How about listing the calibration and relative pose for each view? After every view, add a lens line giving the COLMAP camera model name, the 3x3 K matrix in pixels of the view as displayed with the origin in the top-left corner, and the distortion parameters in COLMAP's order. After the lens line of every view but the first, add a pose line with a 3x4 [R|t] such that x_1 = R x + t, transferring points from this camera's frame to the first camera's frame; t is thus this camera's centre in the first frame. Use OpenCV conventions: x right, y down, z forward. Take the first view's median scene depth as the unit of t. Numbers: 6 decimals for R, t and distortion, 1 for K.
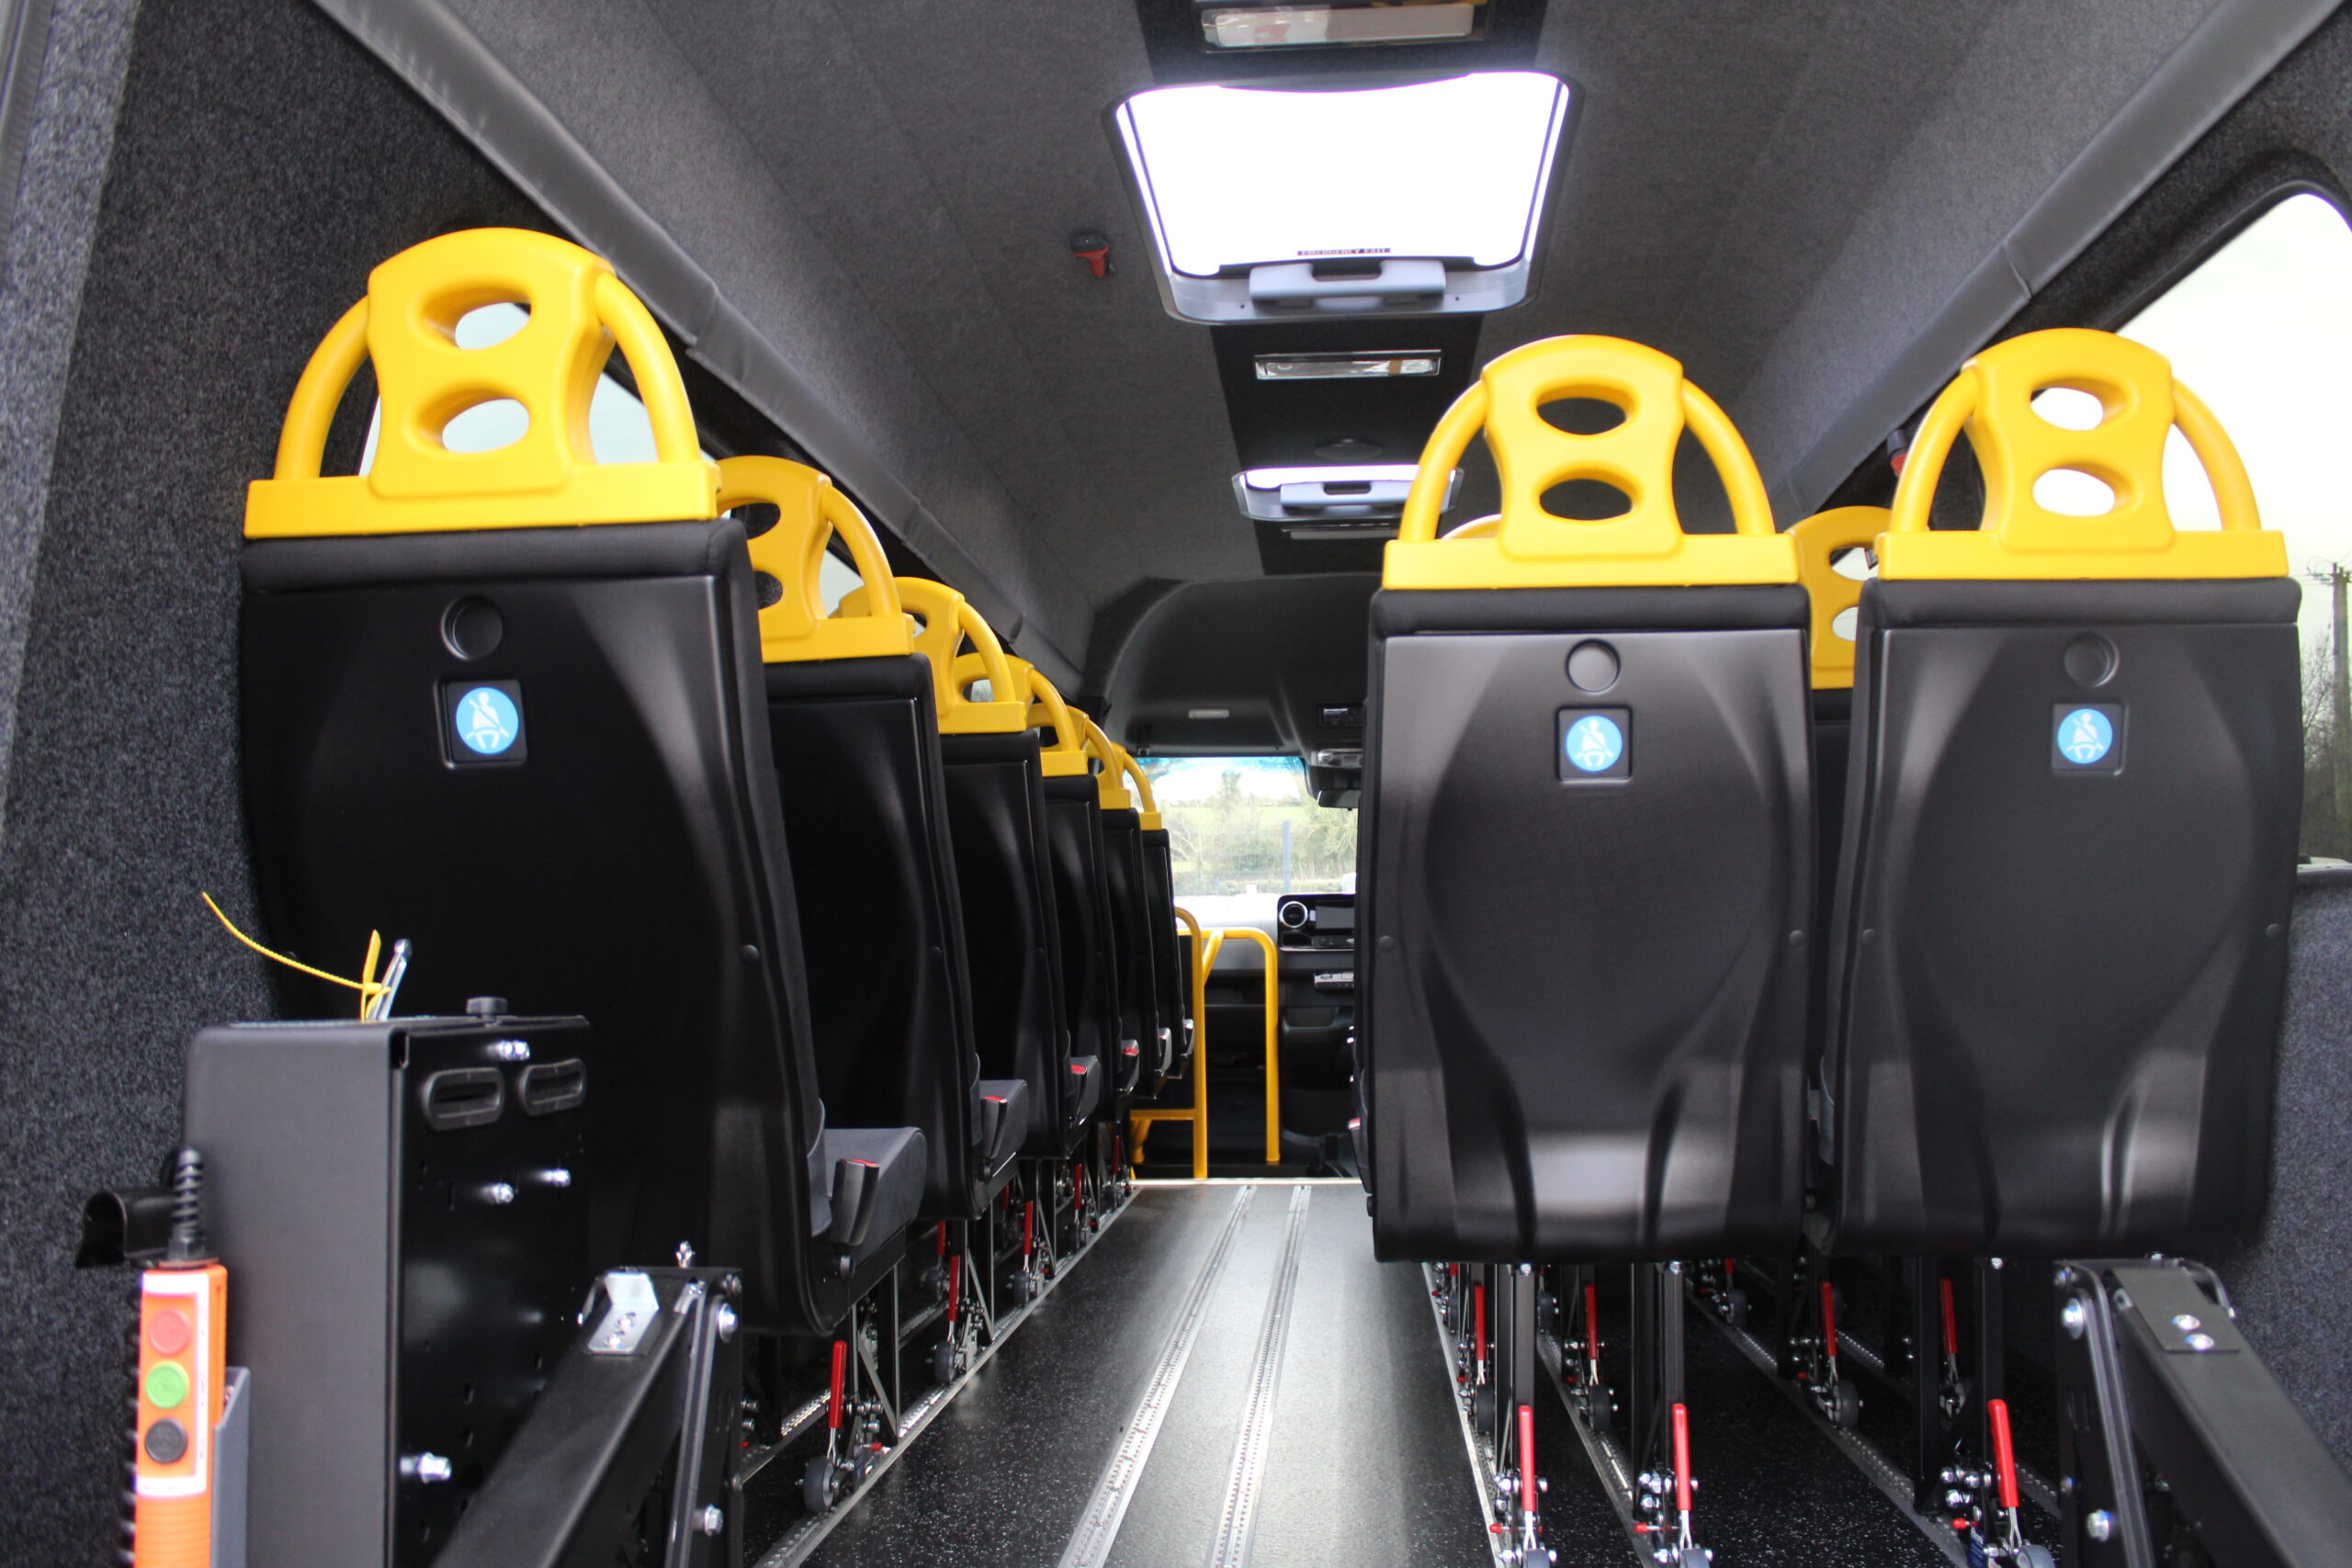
lens RADIAL K [[2427.7, 0, 1176.0], [0, 2427.7, 784.0], [0, 0, 1]] dist [-0.014014, 0.000735]
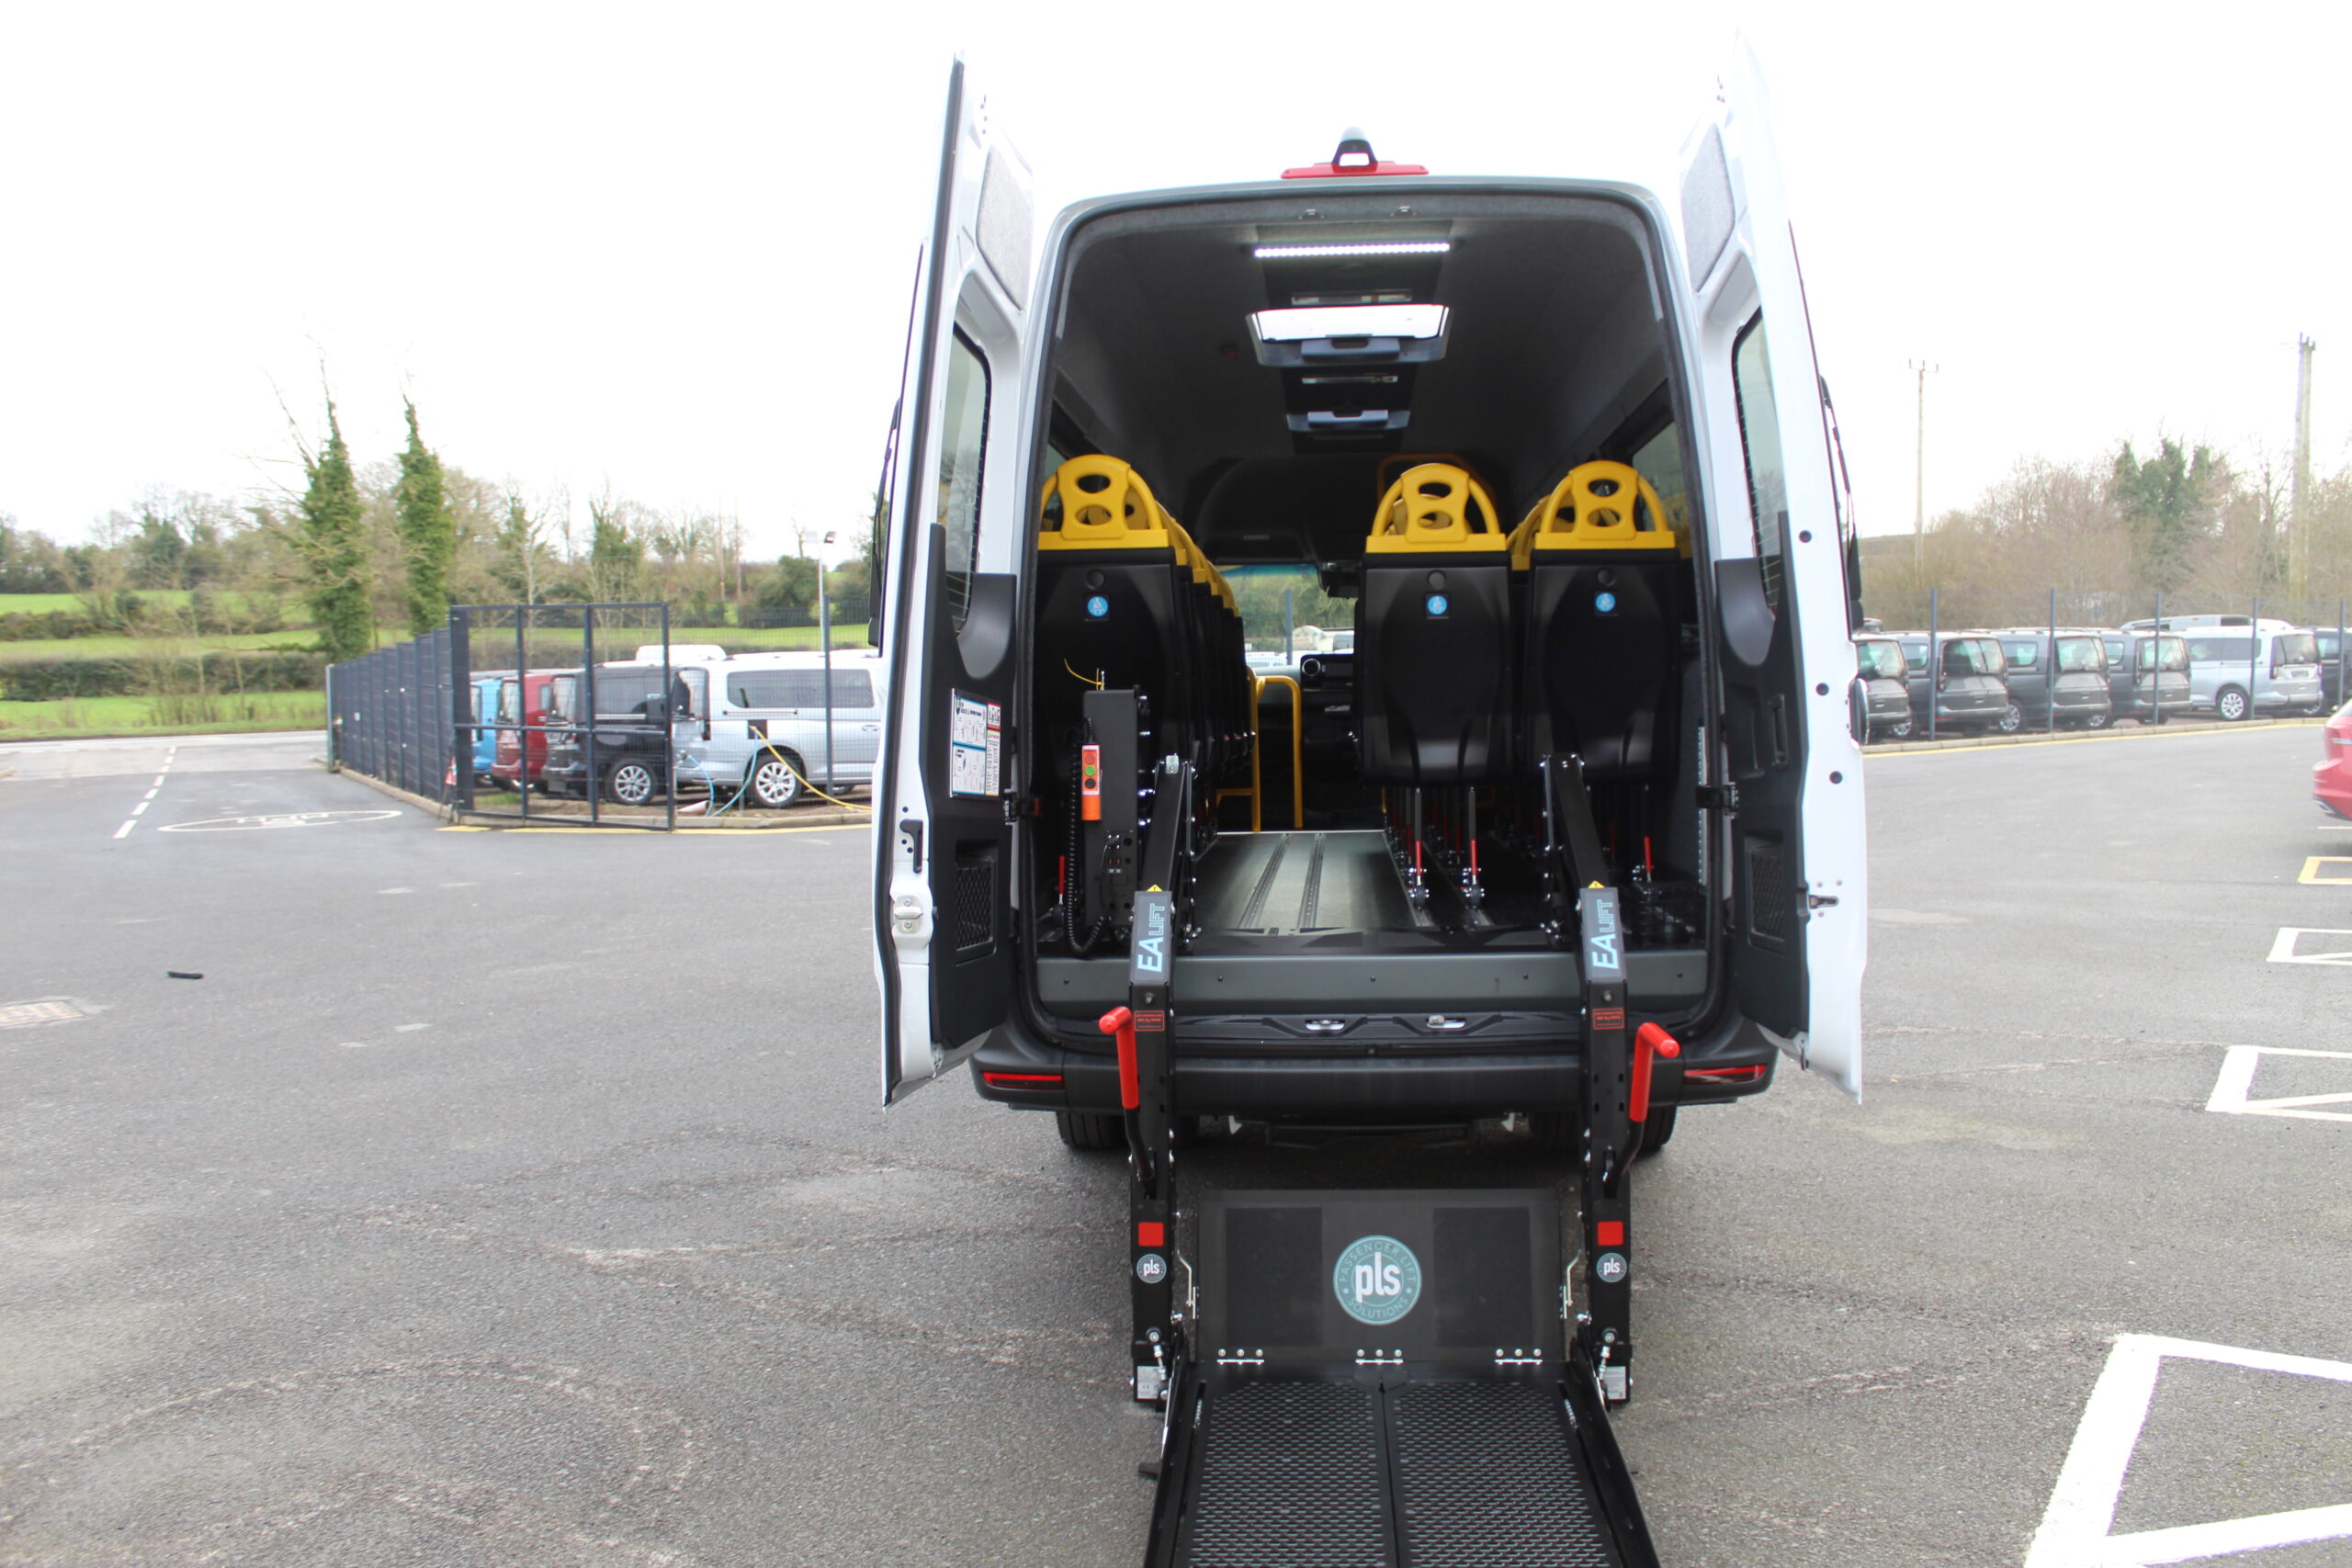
lens RADIAL K [[2427.7, 0, 1176.0], [0, 2427.7, 784.0], [0, 0, 1]] dist [-0.014014, 0.000735]
pose [[0.999973, -0.006456, 0.003545, -0.082616], [0.006073, 0.995046, 0.099230, -0.049705], [-0.004168, -0.099206, 0.995058, -1.025883]]
